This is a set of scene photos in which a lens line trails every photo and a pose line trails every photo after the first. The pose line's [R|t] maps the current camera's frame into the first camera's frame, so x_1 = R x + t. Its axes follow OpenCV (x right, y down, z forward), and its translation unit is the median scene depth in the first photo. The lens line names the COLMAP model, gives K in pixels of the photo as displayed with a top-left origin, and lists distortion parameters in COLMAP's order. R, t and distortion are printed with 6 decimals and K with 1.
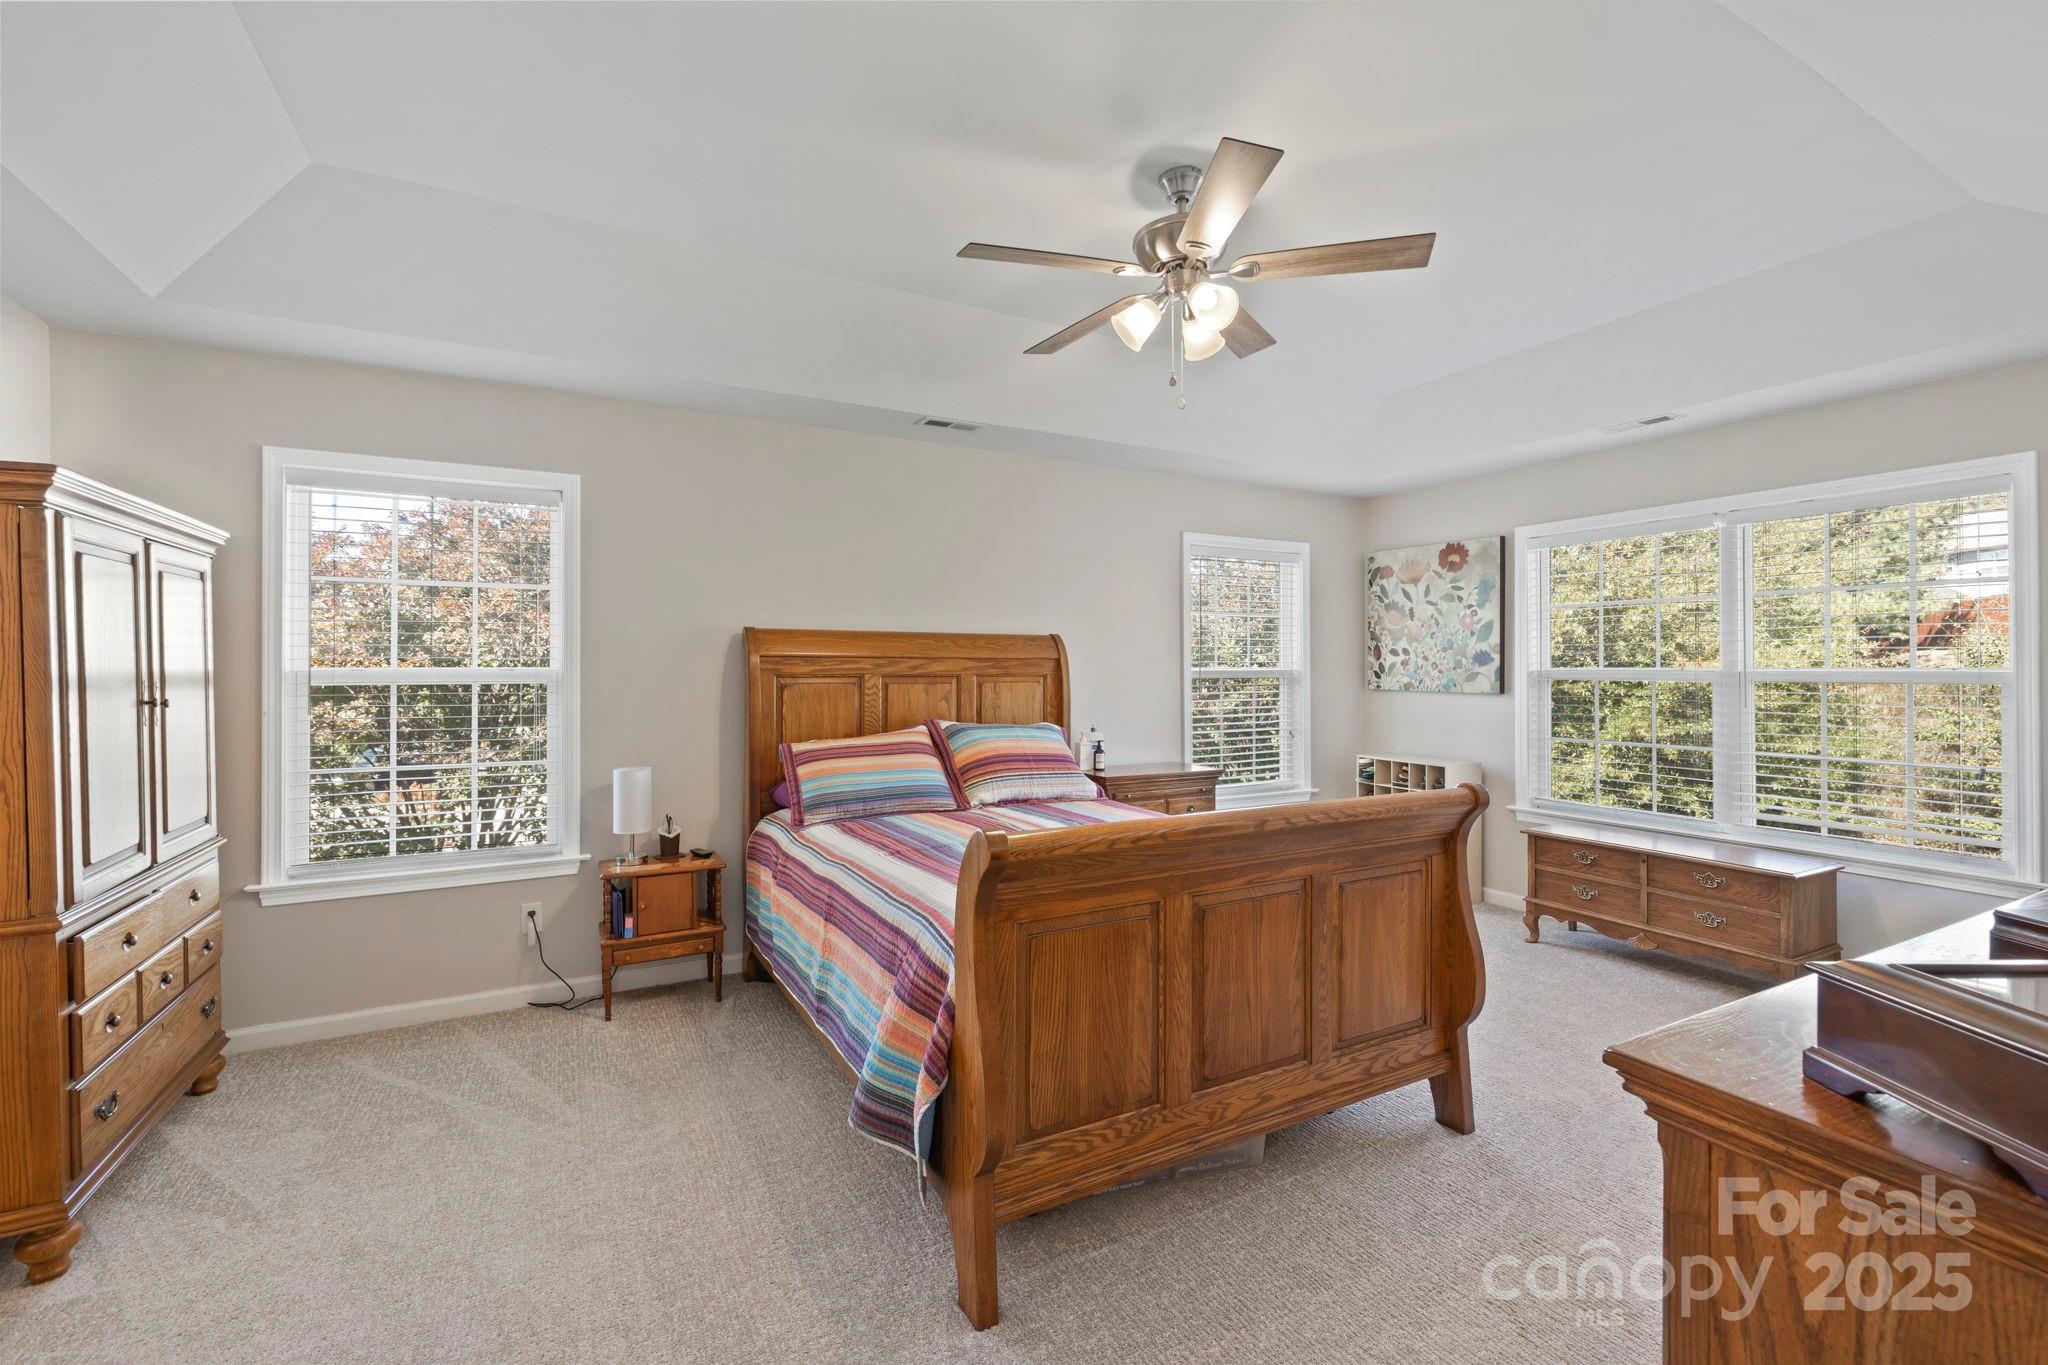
lens RADIAL K [[877.5, 0, 1008.1], [0, 877.5, 675.9], [0, 0, 1]] dist [-0.002899, -0.000083]
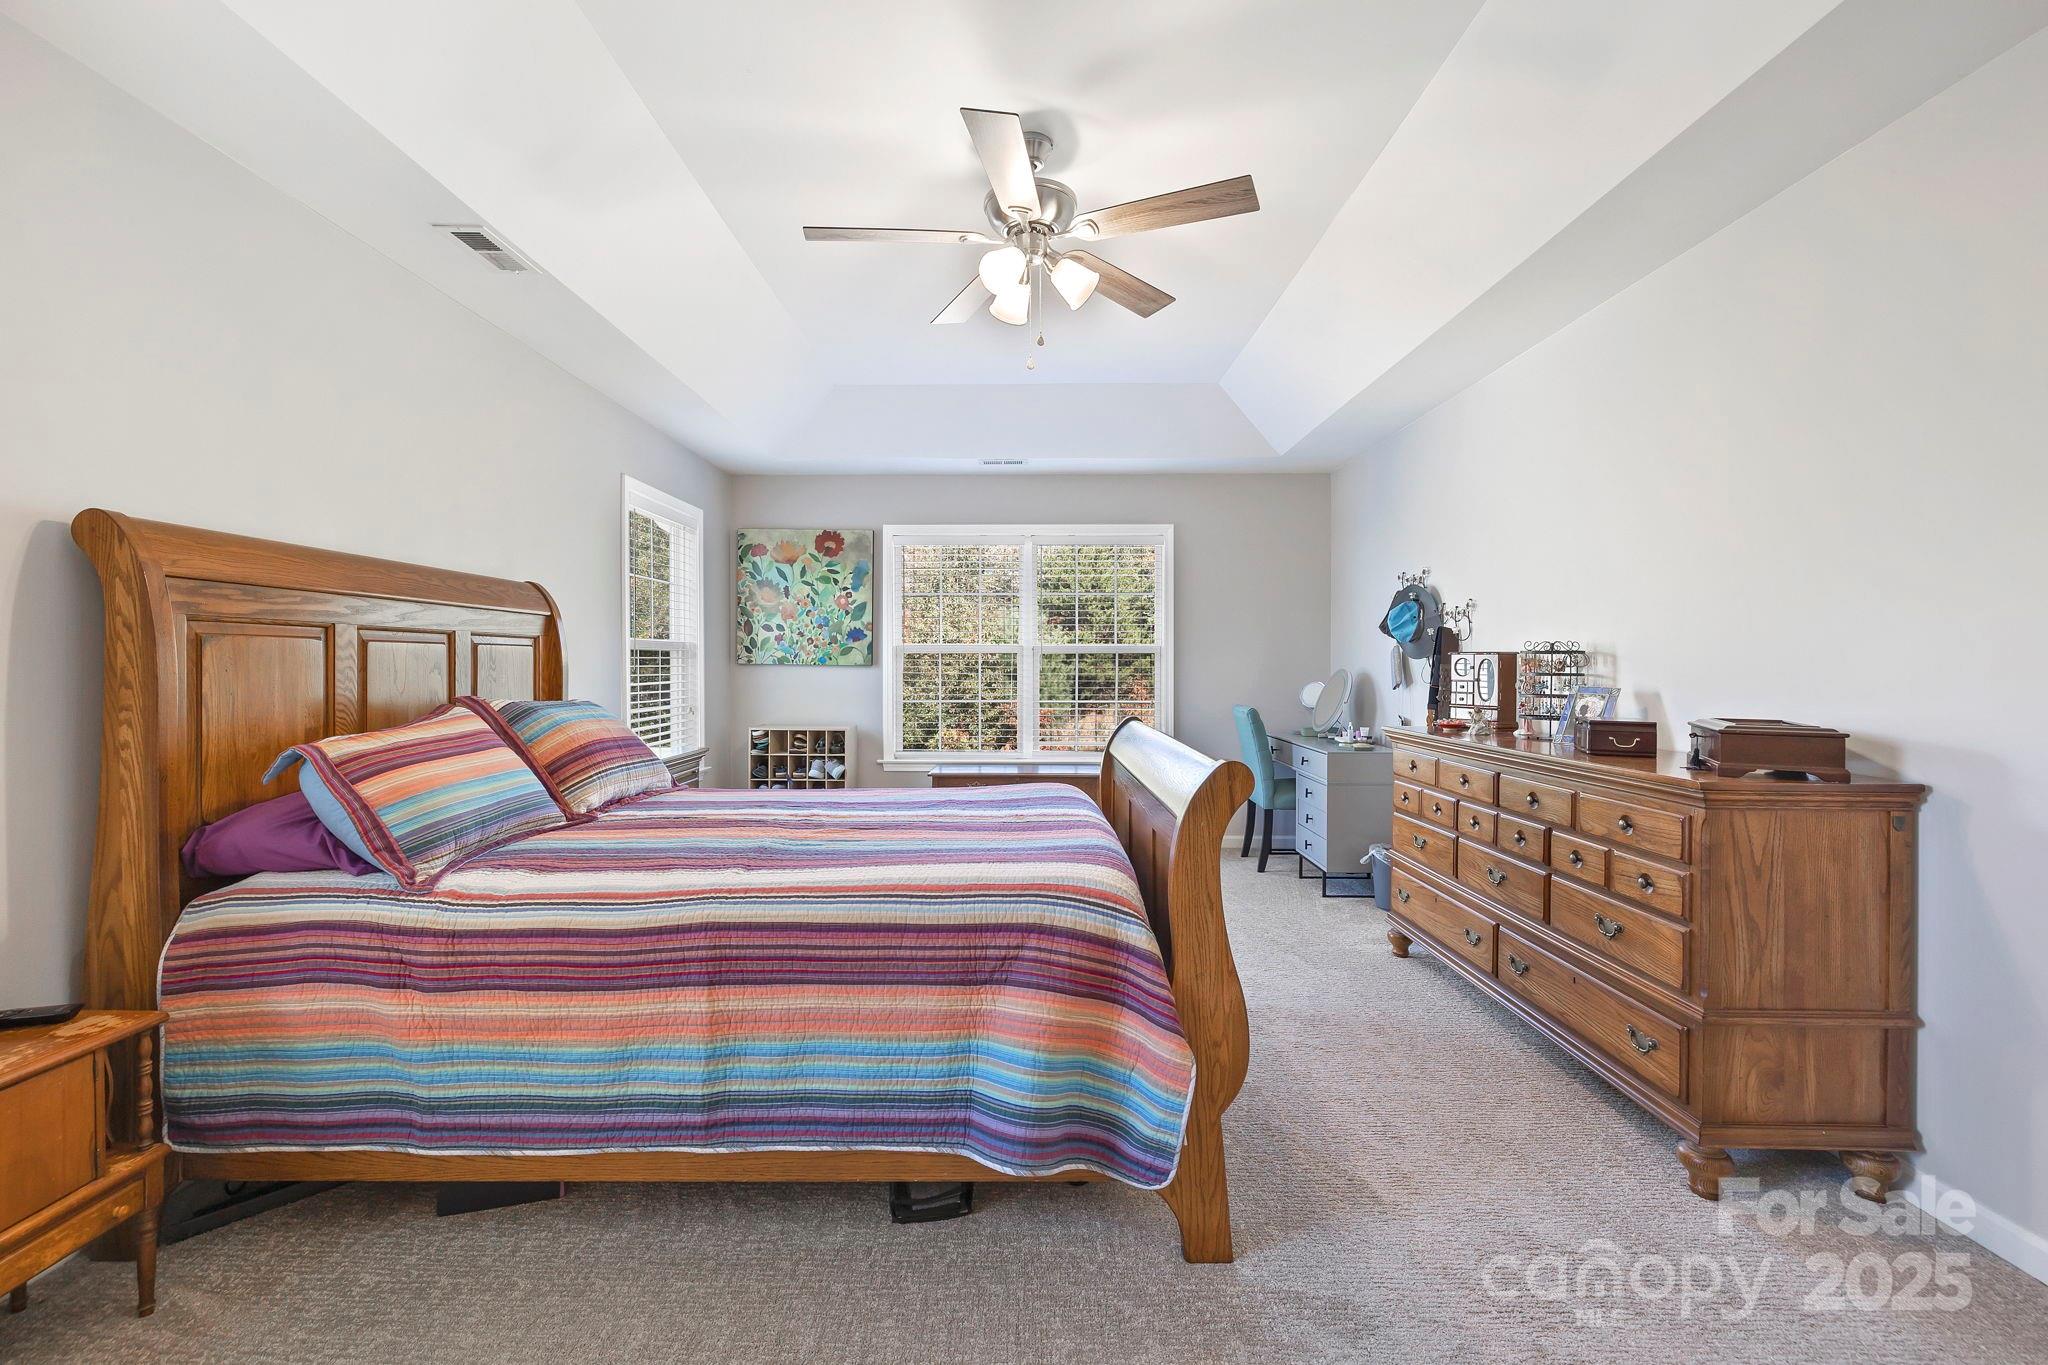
lens RADIAL K [[877.5, 0, 1014.5], [0, 877.5, 679.2], [0, 0, 1]] dist [-0.002899, -0.000083]
pose [[0.469975, -0.013797, 0.882572, -0.366790], [0.005876, 0.999905, 0.012502, 0.024277], [-0.882660, -0.000690, 0.470012, 0.268252]]
